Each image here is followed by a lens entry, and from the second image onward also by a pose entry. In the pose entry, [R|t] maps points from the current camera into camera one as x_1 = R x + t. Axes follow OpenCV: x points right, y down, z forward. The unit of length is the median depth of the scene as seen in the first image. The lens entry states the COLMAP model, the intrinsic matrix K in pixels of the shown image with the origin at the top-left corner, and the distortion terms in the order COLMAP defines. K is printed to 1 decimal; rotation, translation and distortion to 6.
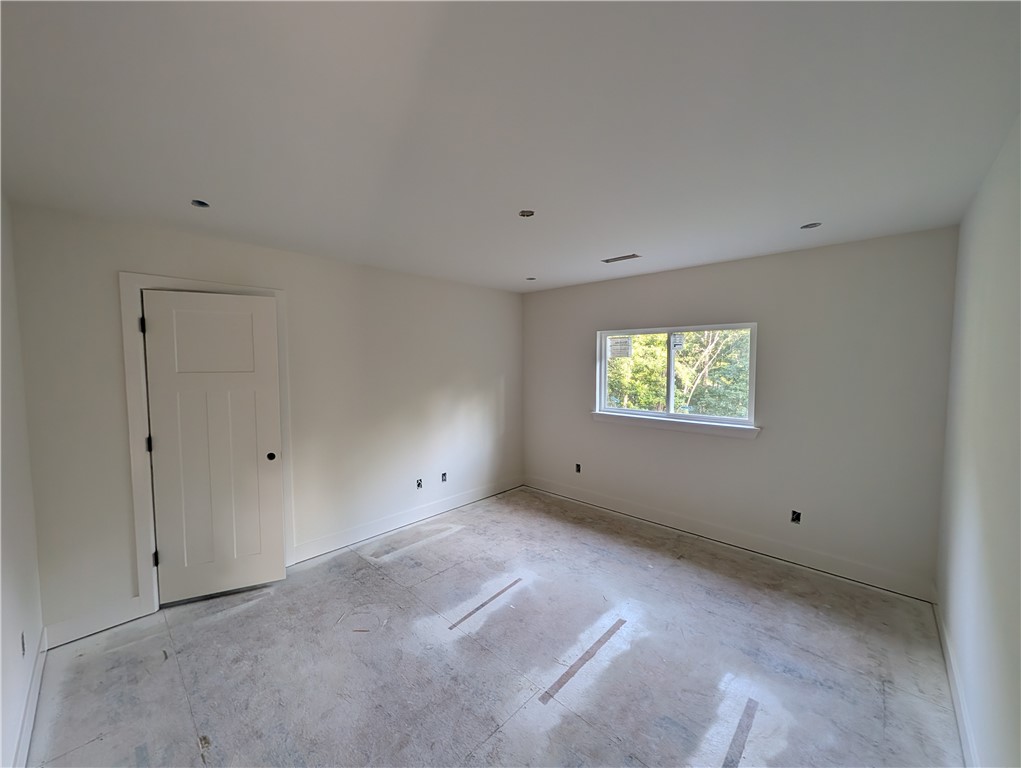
lens RADIAL K [[392.5, 0, 508.5], [0, 392.5, 382.6], [0, 0, 1]] dist [0.001153, -0.000064]
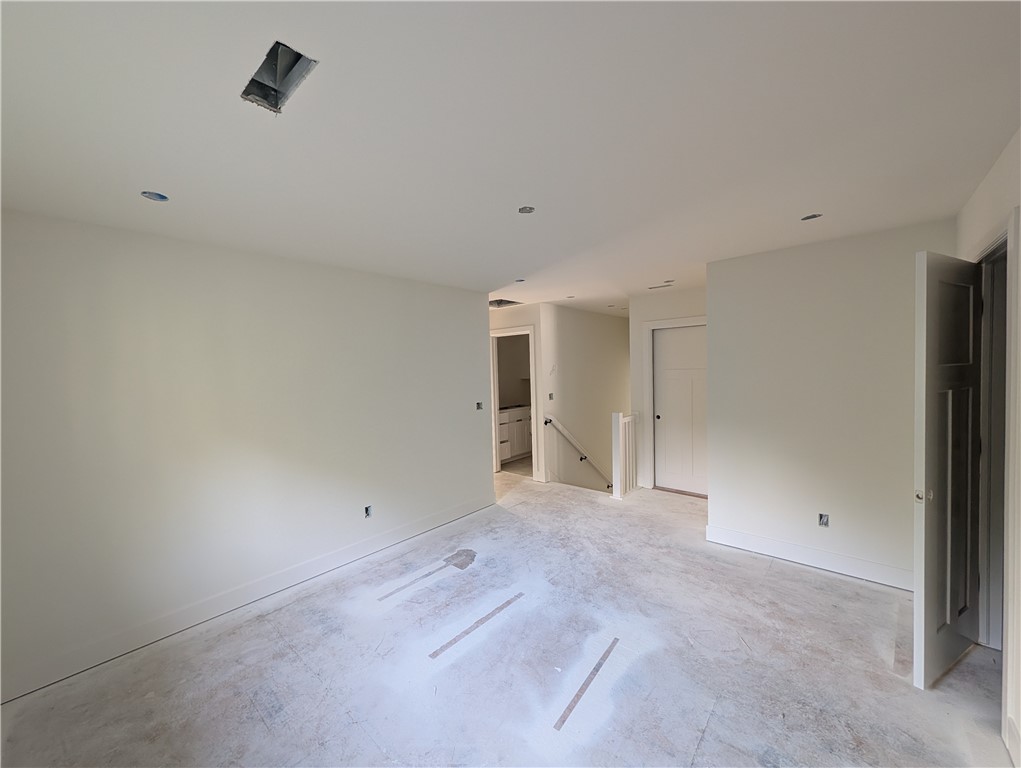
lens RADIAL K [[392.5, 0, 511.1], [0, 392.5, 381.9], [0, 0, 1]] dist [0.001153, -0.000064]
pose [[-0.998468, 0.033603, -0.043950, 0.132098], [0.029360, 0.995153, 0.093851, -0.099543], [0.046890, 0.092417, -0.994616, 1.899043]]
